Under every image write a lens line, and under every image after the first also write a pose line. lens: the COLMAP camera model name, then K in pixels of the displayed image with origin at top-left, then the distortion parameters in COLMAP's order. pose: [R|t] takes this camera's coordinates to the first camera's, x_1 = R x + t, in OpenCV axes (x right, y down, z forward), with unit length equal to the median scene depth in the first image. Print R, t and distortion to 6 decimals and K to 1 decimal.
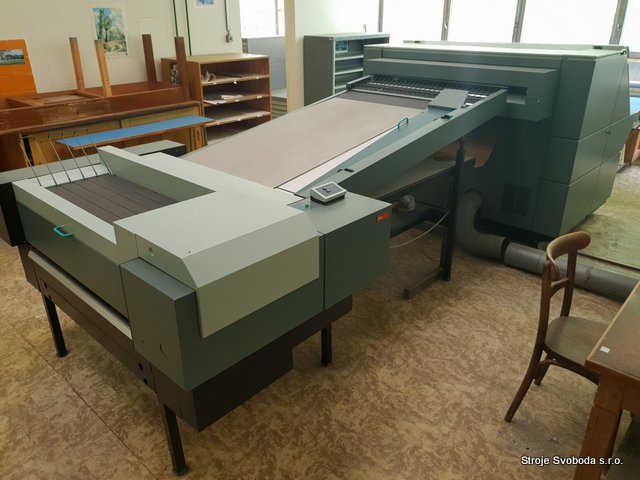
lens RADIAL K [[517.2, 0, 320.0], [0, 517.2, 240.0], [0, 0, 1]] dist [0.036427, -0.008235]
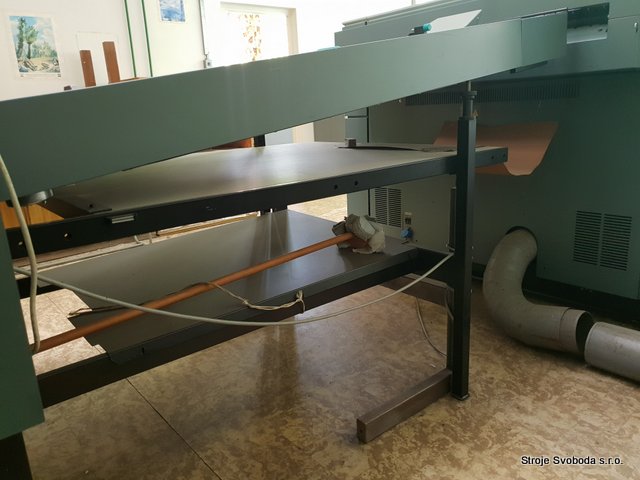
lens RADIAL K [[517.2, 0, 320.0], [0, 517.2, 240.0], [0, 0, 1]] dist [0.036427, -0.008235]
pose [[0.990281, -0.009613, -0.138751, 0.173566], [-0.012615, 0.987289, -0.158436, 0.010019], [0.138510, 0.158647, 0.977572, 0.457919]]
